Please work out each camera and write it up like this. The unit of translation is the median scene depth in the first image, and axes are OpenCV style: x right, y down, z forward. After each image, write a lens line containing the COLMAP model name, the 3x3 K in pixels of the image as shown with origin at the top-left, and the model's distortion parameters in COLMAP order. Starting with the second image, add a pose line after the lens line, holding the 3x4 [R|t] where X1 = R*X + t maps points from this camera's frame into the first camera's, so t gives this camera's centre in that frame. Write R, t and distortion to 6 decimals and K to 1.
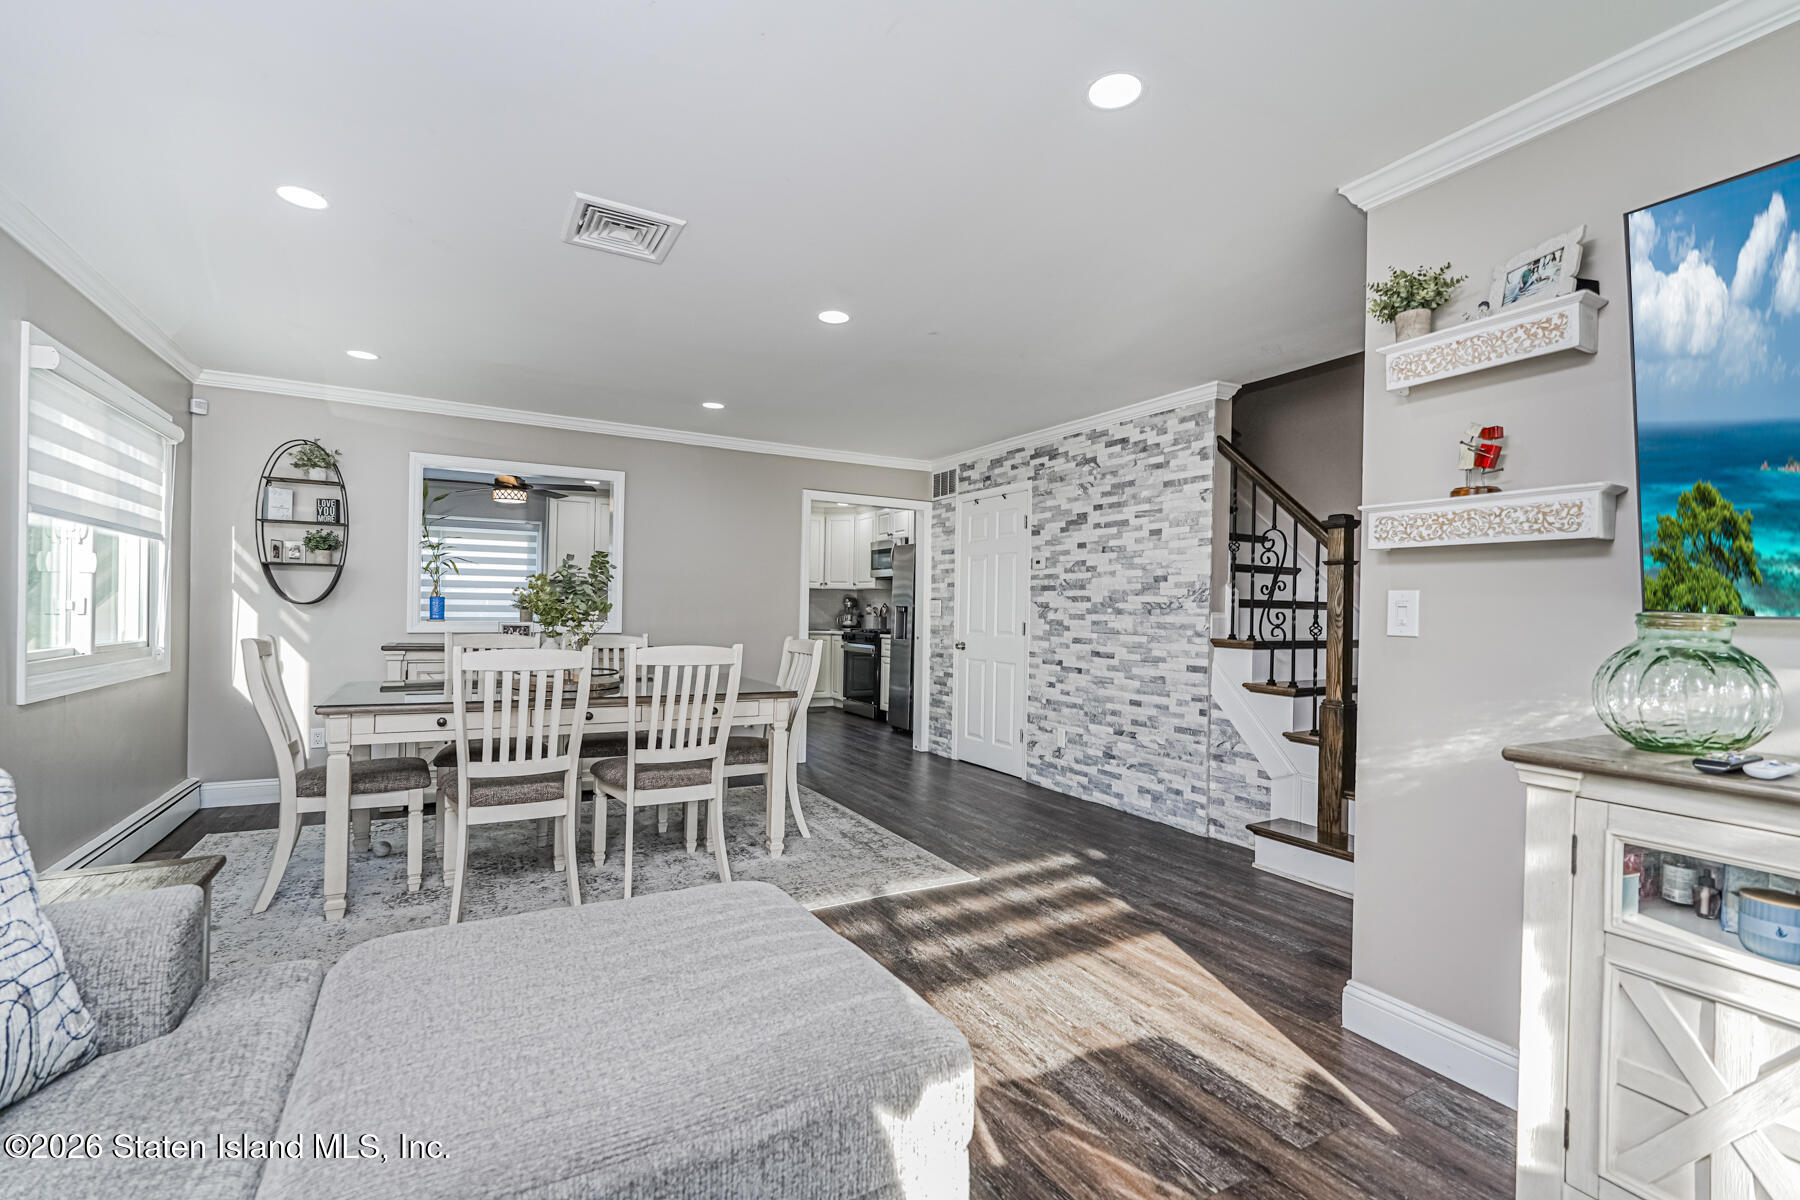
lens RADIAL K [[794.8, 0, 899.2], [0, 794.8, 604.1], [0, 0, 1]] dist [-0.014760, 0.008984]
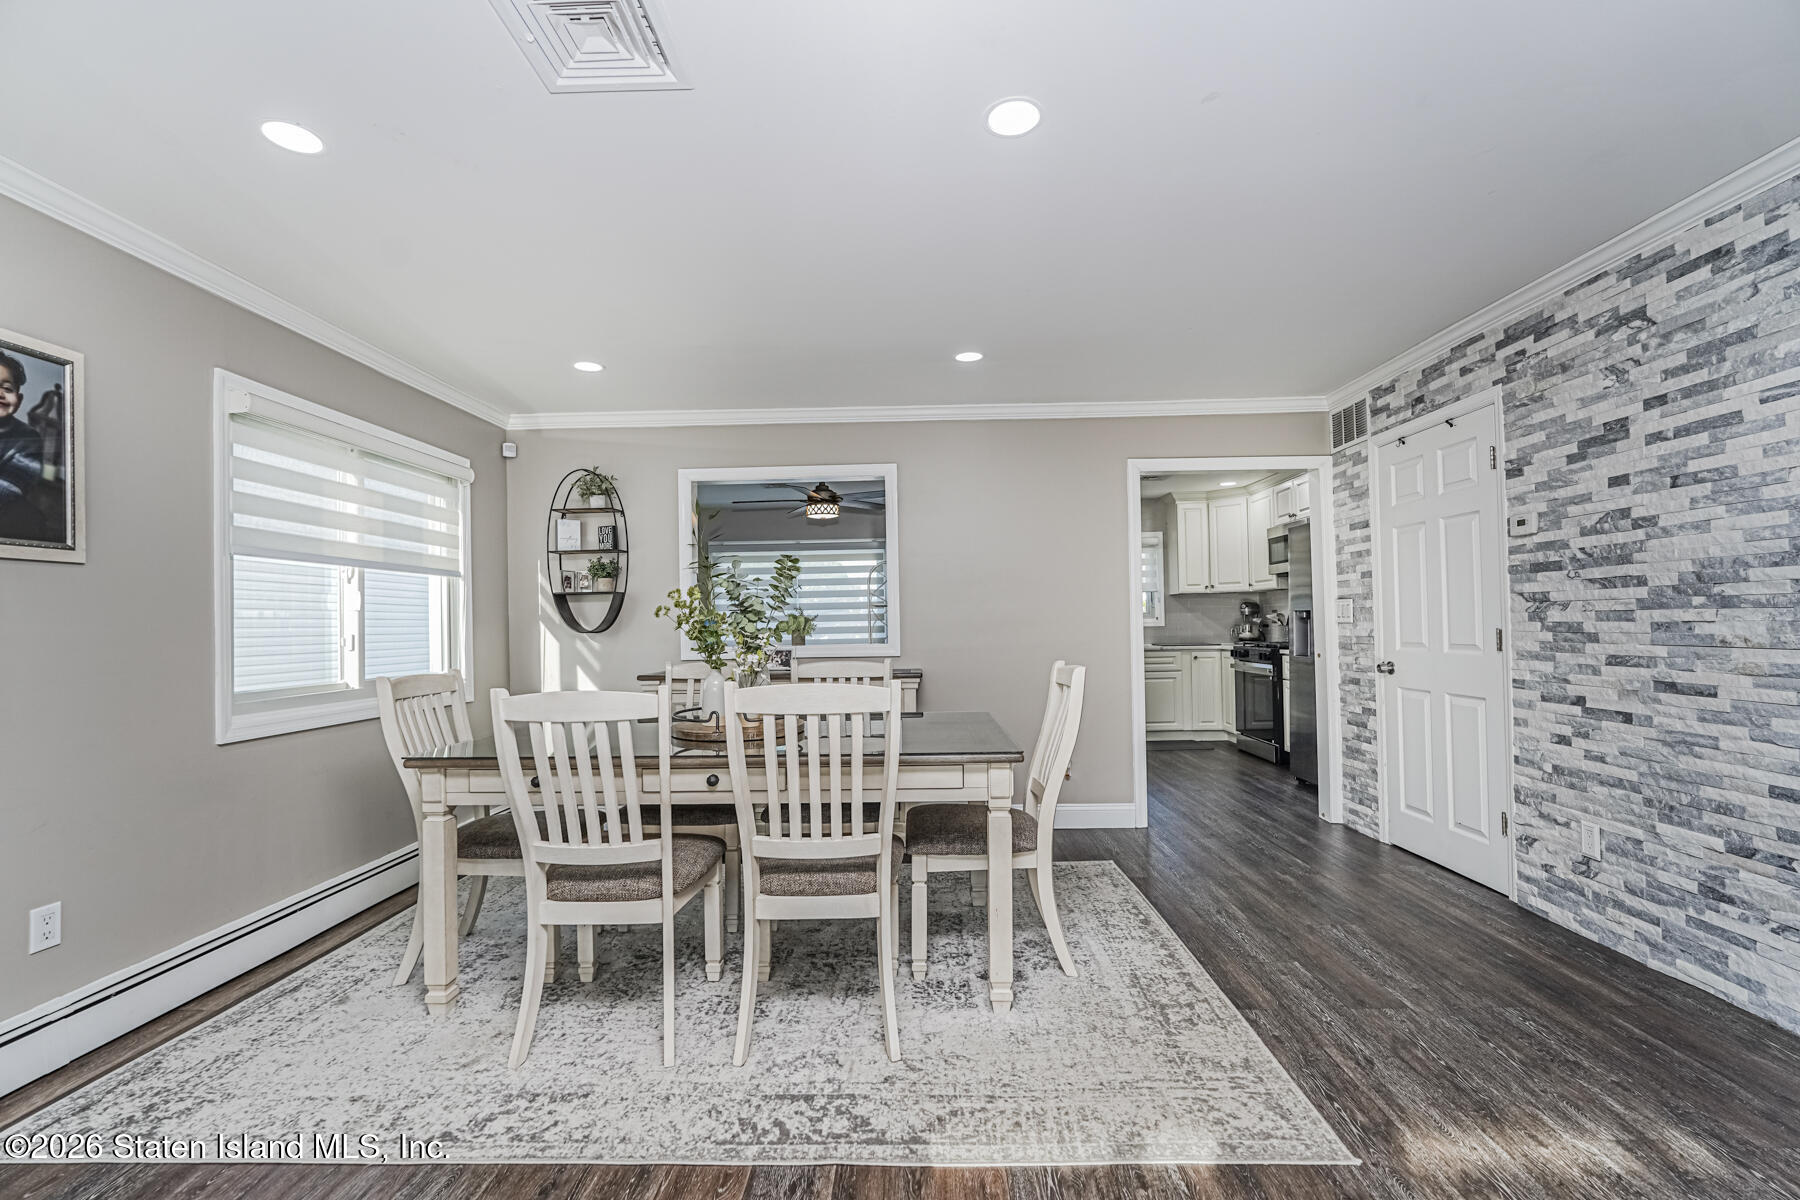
lens RADIAL K [[794.8, 0, 898.0], [0, 794.8, 606.9], [0, 0, 1]] dist [-0.014760, 0.008984]
pose [[0.858651, -0.044510, -0.510625, 0.090181], [0.037378, 0.999007, -0.024228, 0.005333], [0.511196, 0.001717, 0.859462, 0.329135]]
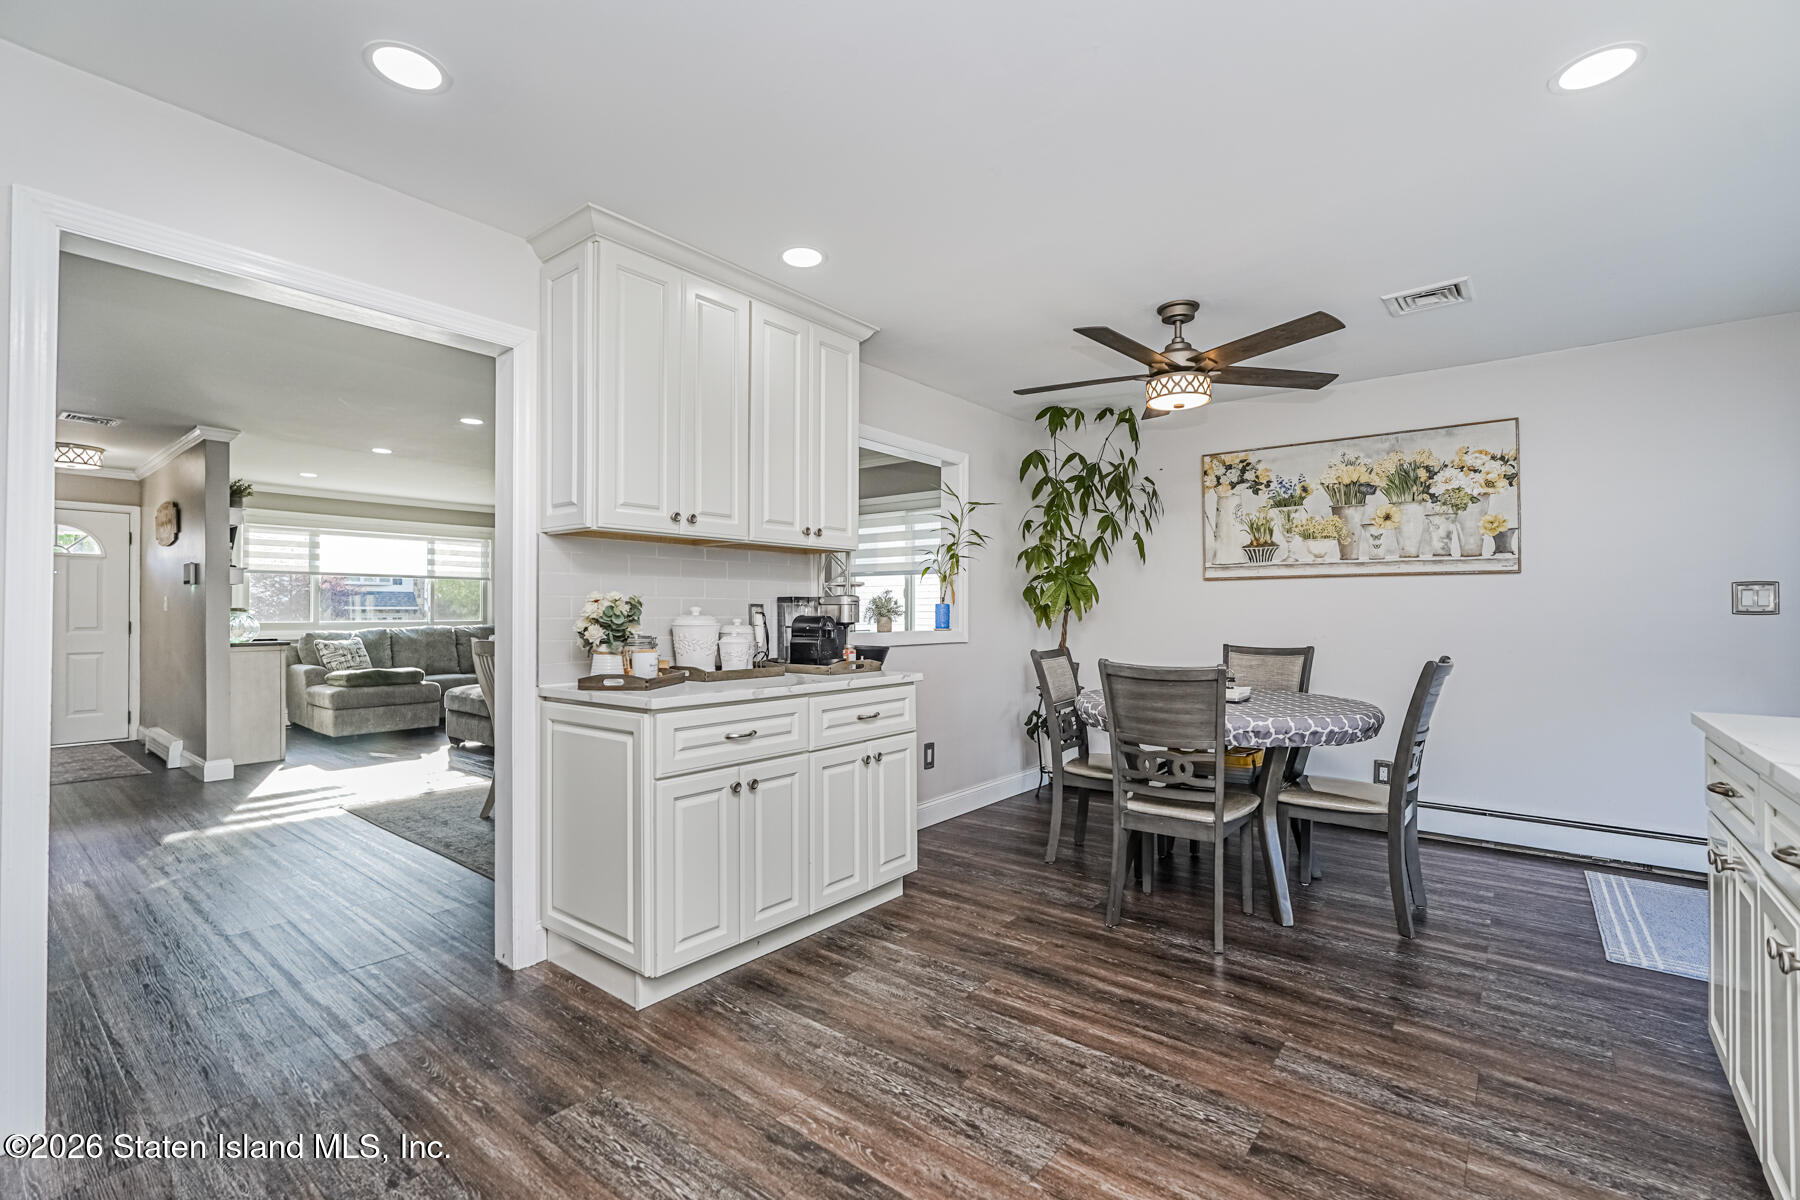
lens RADIAL K [[794.8, 0, 902.5], [0, 794.8, 604.4], [0, 0, 1]] dist [-0.014760, 0.008984]
pose [[-0.926376, -0.022149, -0.375949, -0.209207], [-0.014527, 0.999628, -0.023096, 0.013321], [0.376320, -0.015935, -0.926353, 1.976267]]
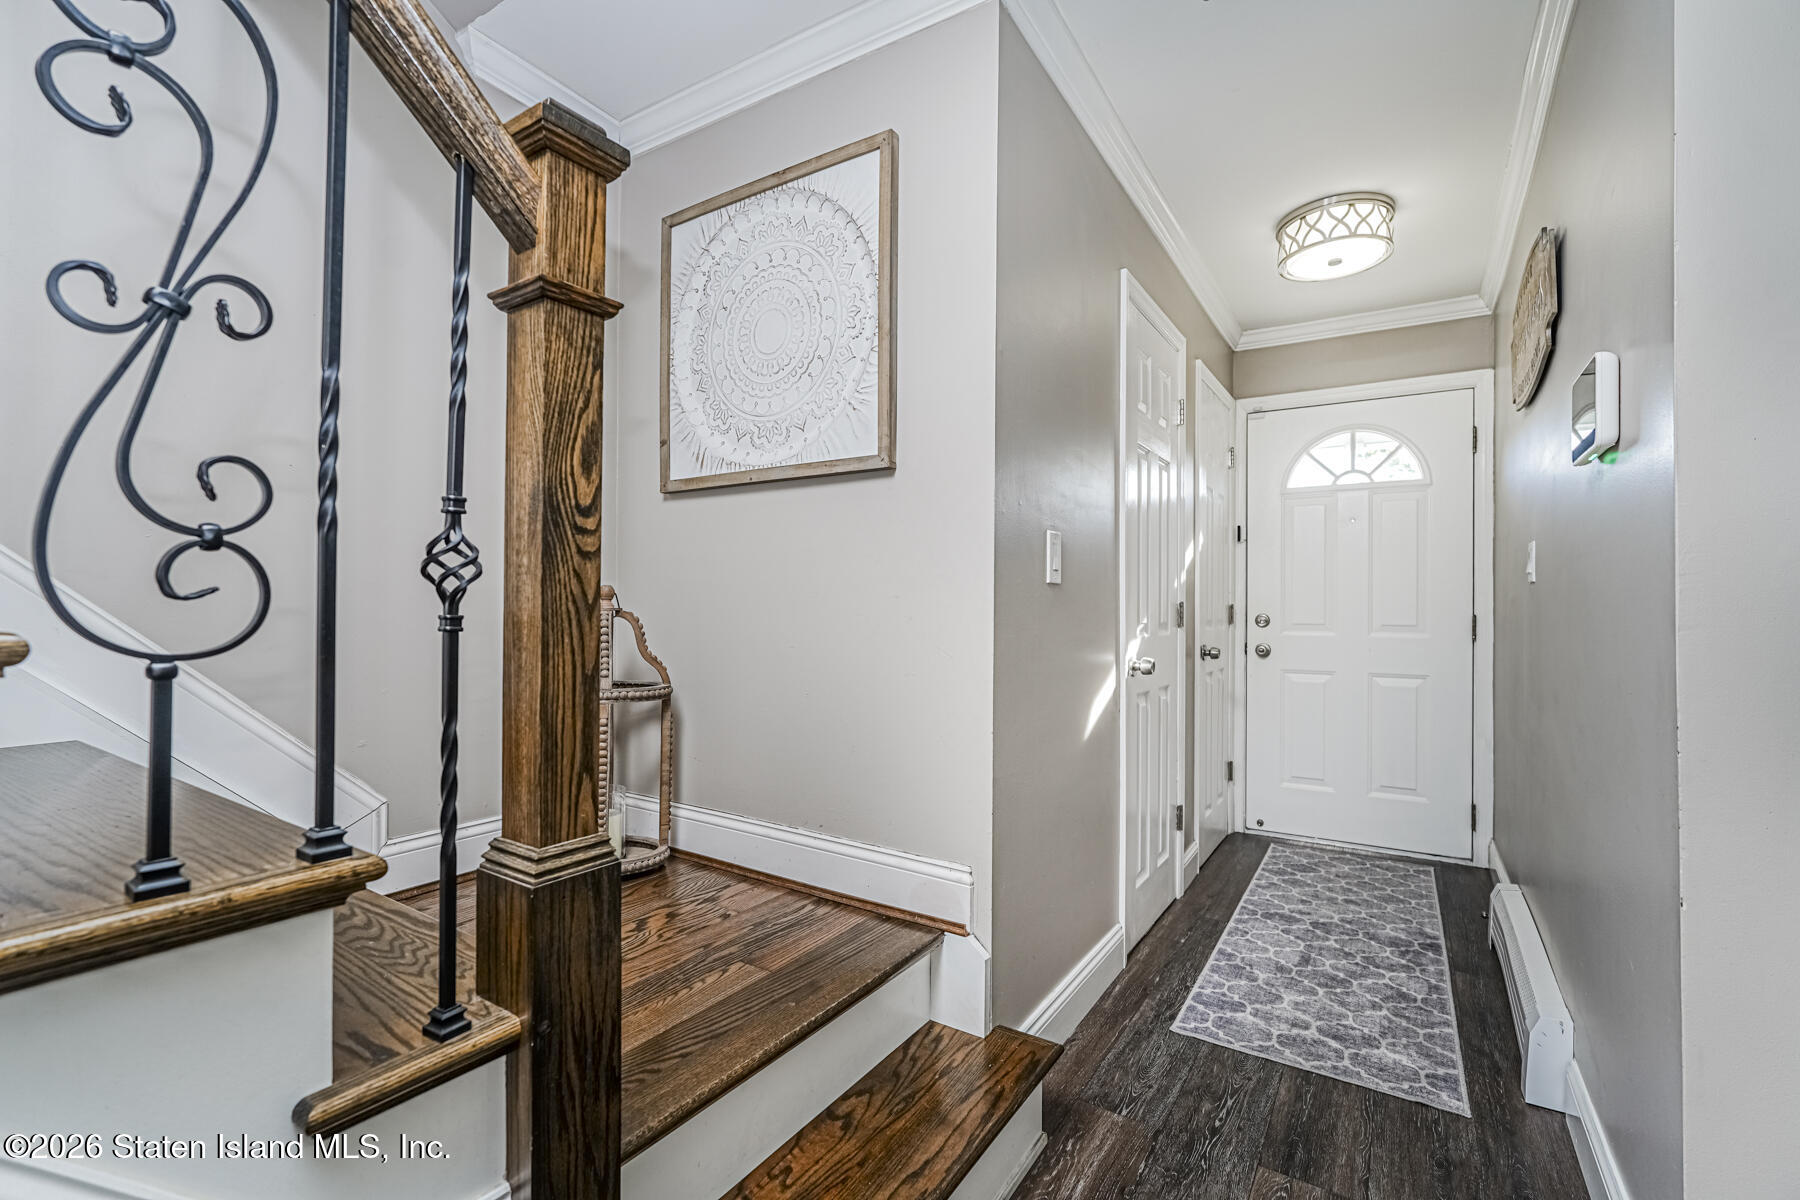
lens RADIAL K [[794.8, 0, 897.5], [0, 794.8, 605.7], [0, 0, 1]] dist [-0.014760, 0.008984]
pose [[-0.472957, -0.019230, 0.880876, 0.220667], [-0.024939, 0.999653, 0.008433, 0.032290], [-0.880733, -0.017980, -0.473273, 0.782321]]
